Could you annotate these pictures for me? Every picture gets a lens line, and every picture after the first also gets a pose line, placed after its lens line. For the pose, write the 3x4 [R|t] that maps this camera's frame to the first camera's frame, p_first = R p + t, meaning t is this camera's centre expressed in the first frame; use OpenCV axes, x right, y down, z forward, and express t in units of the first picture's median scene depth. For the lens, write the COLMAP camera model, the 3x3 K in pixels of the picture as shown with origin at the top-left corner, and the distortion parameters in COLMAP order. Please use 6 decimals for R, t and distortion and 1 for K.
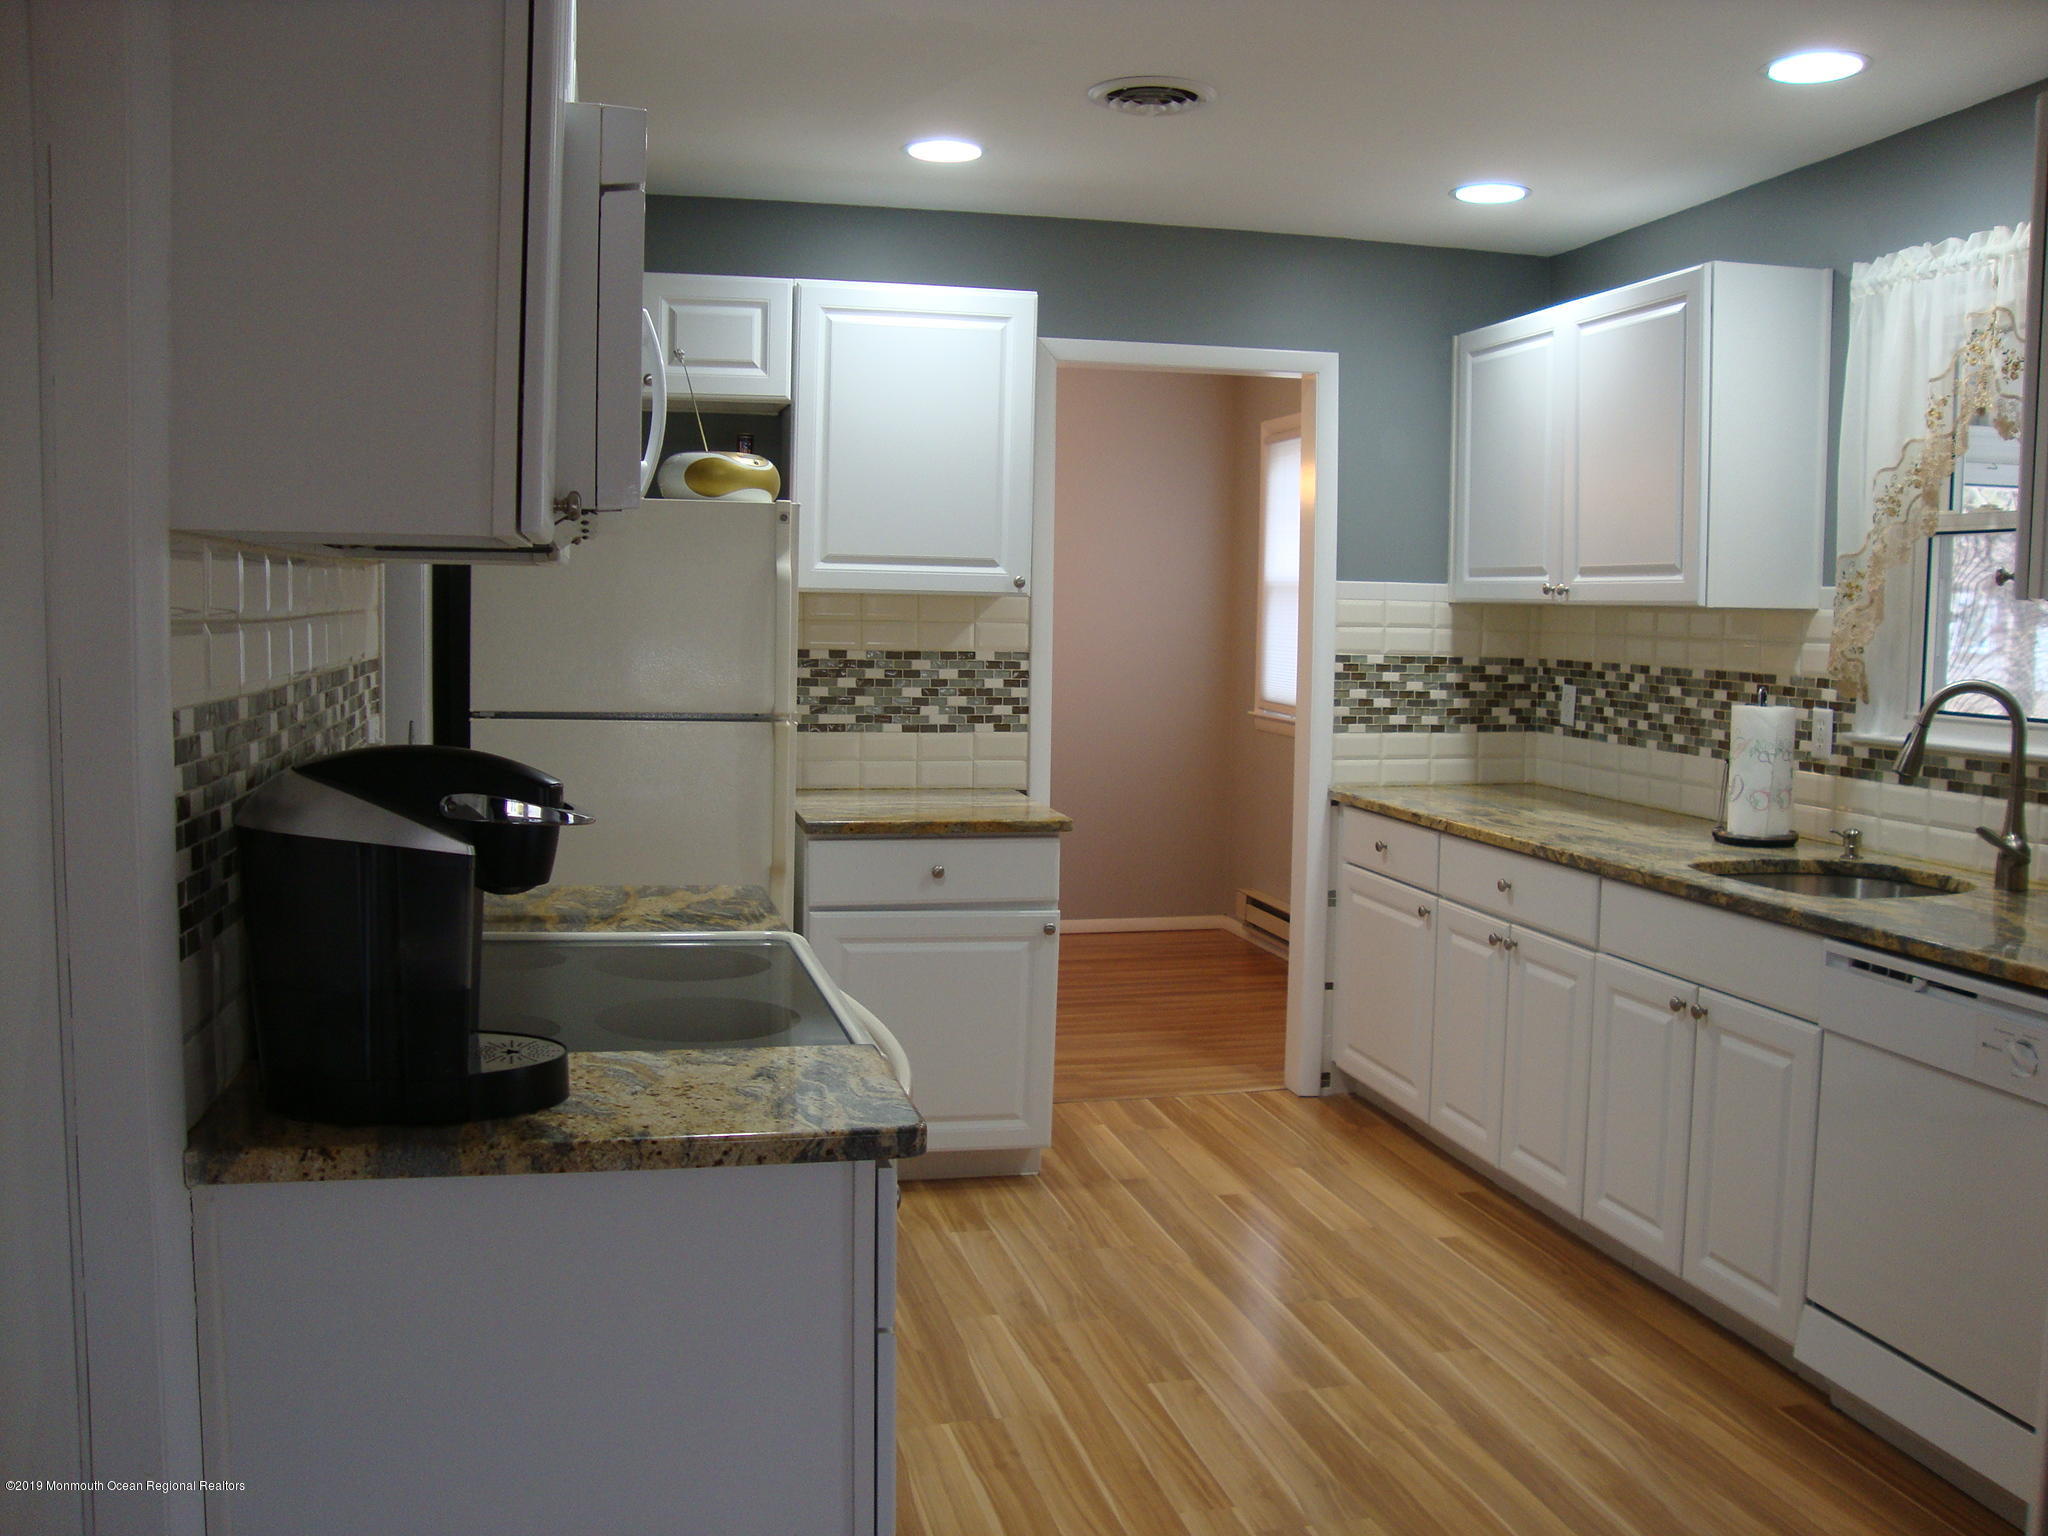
lens RADIAL K [[1850.2, 0, 1024.0], [0, 1850.2, 768.0], [0, 0, 1]] dist [-0.199305, 0.208515]
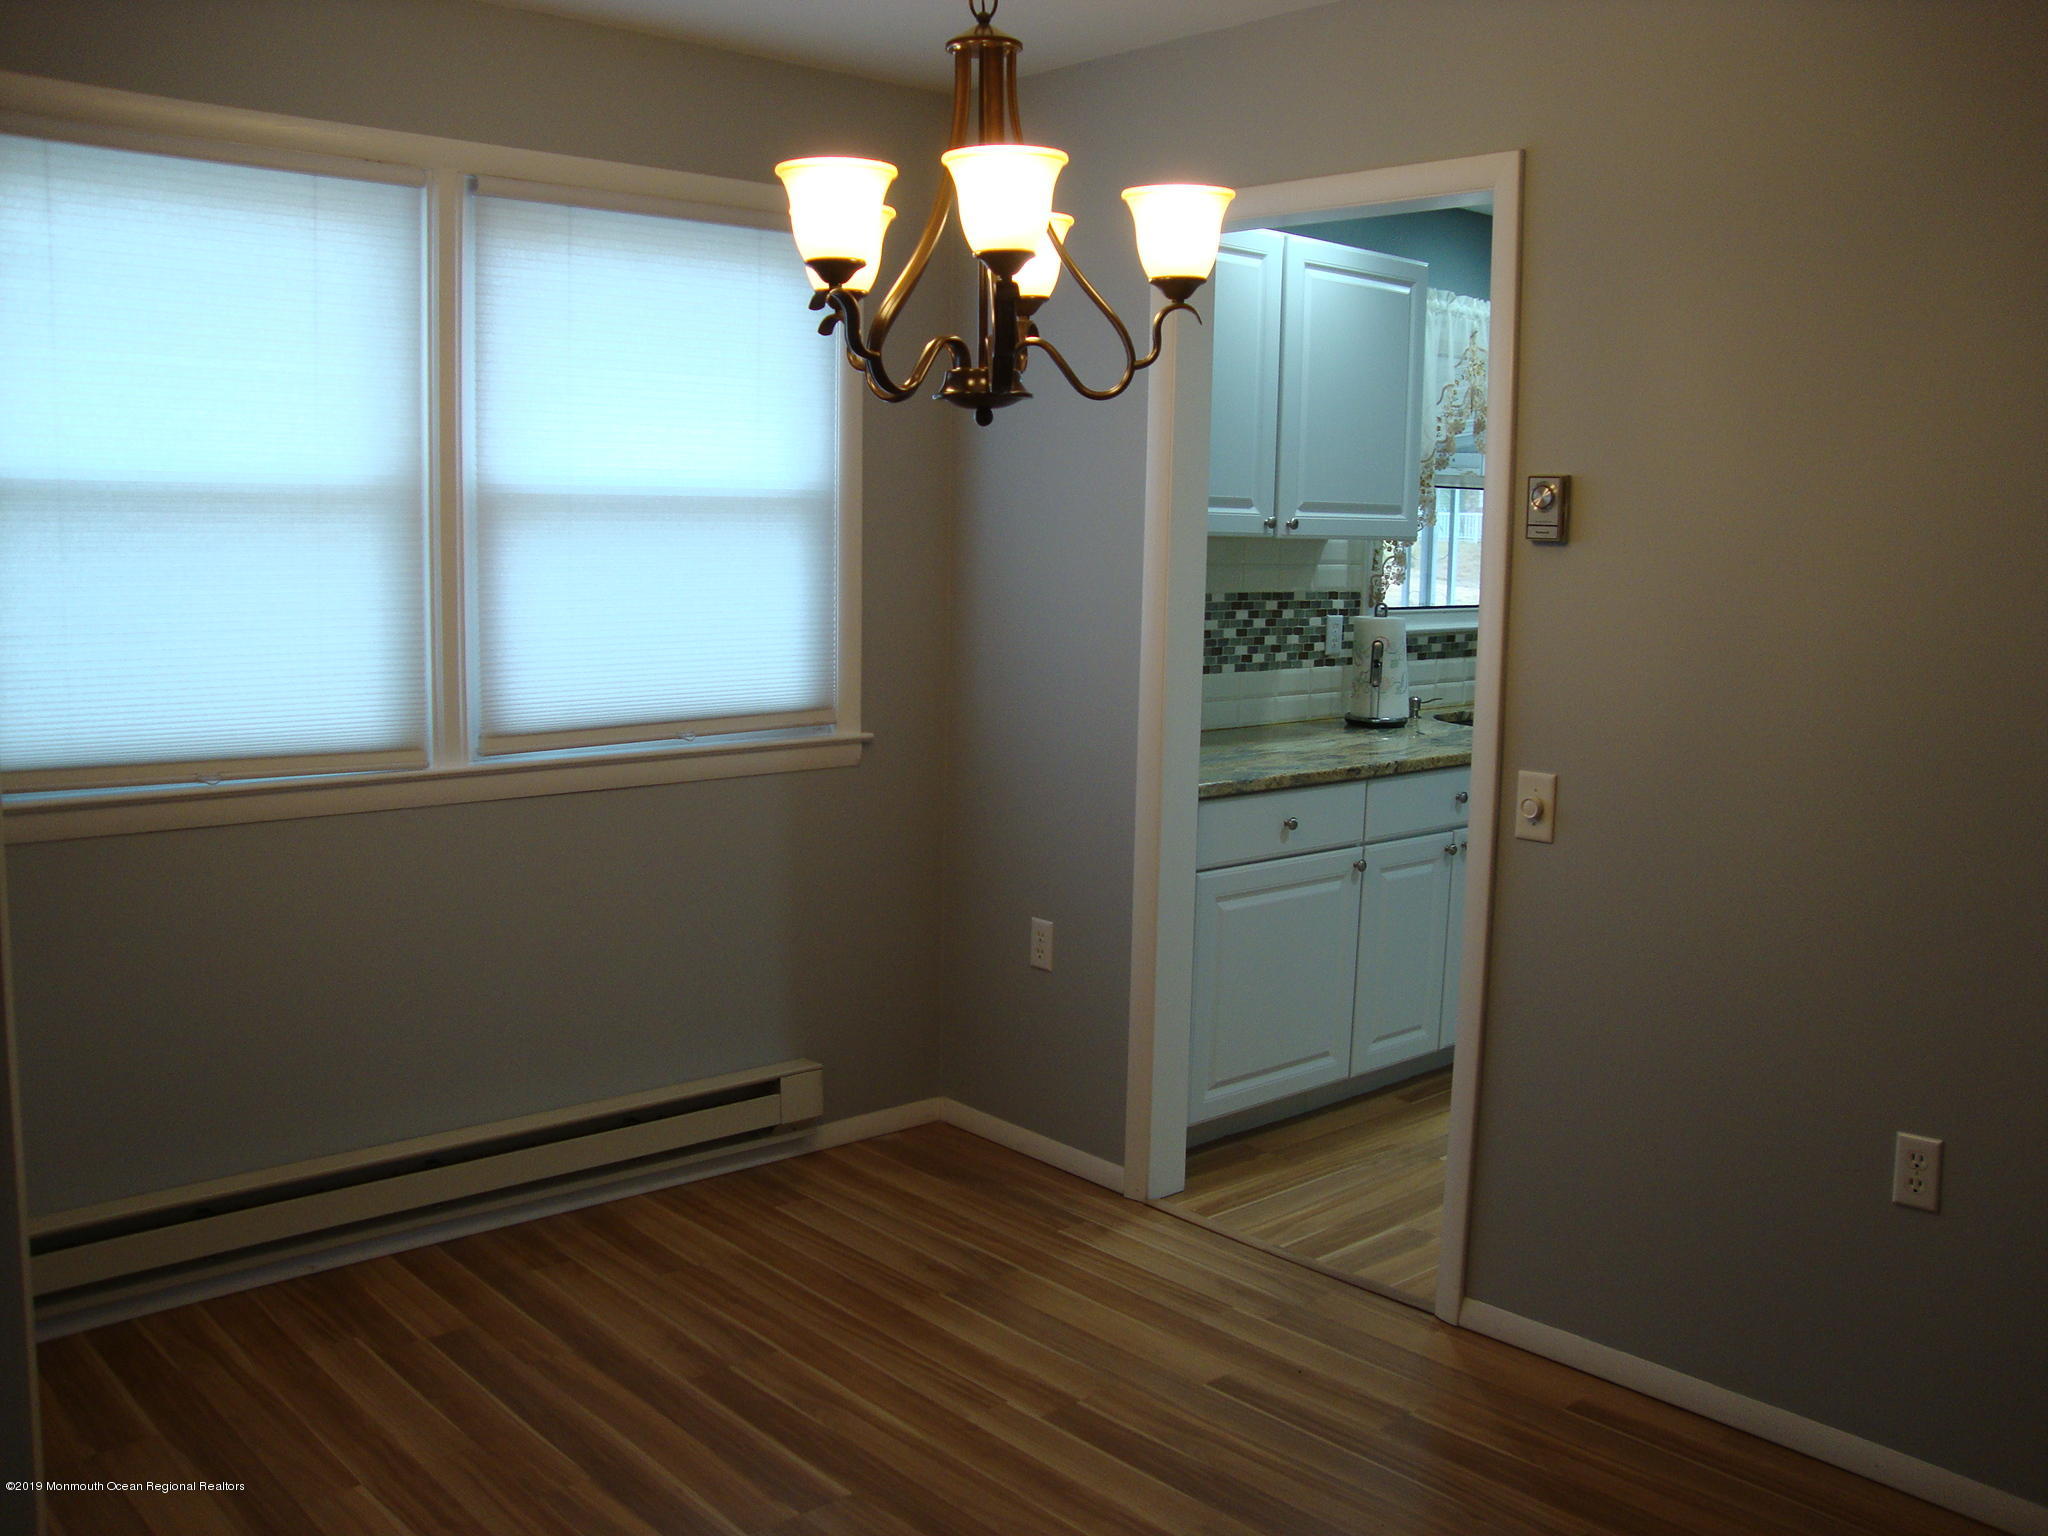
lens RADIAL K [[1850.2, 0, 1024.0], [0, 1850.2, 768.0], [0, 0, 1]] dist [-0.199305, 0.208515]
pose [[-0.483196, -0.142931, 0.863766, -0.528059], [0.051225, 0.980279, 0.190866, -0.166878], [-0.874012, 0.136472, -0.466345, 1.617341]]
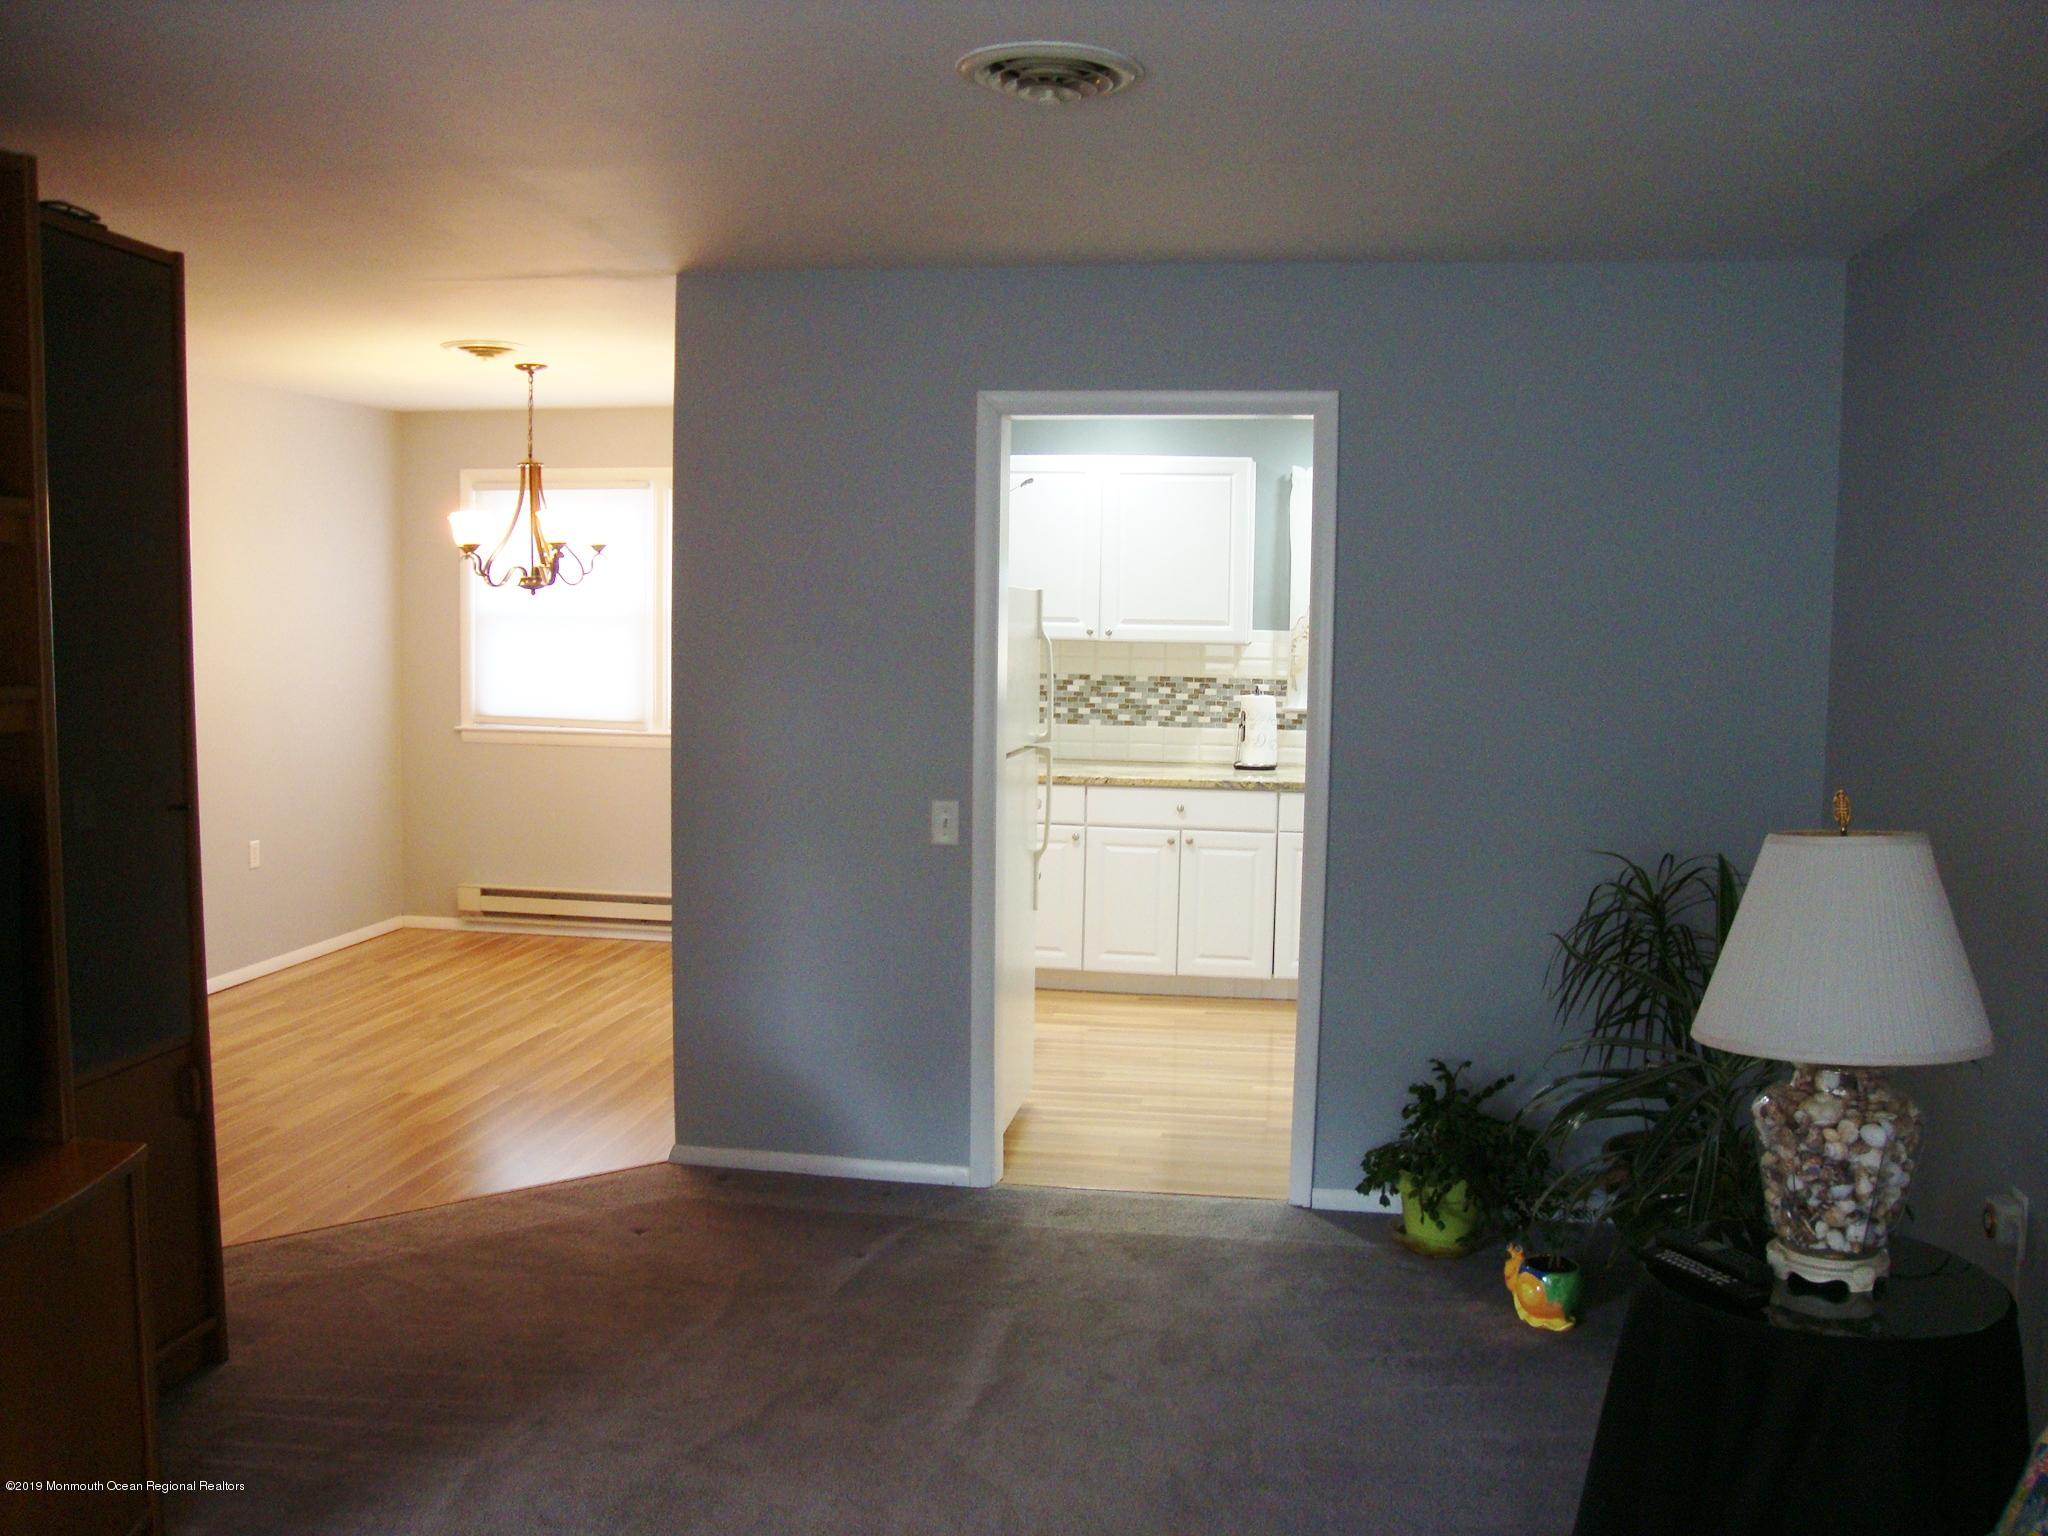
lens RADIAL K [[1850.2, 0, 1024.0], [0, 1850.2, 768.0], [0, 0, 1]] dist [-0.199305, 0.208515]
pose [[0.388532, -0.091811, 0.916850, -1.281778], [0.071402, 0.995032, 0.069382, -0.096927], [-0.918664, 0.038507, 0.393158, 0.413966]]
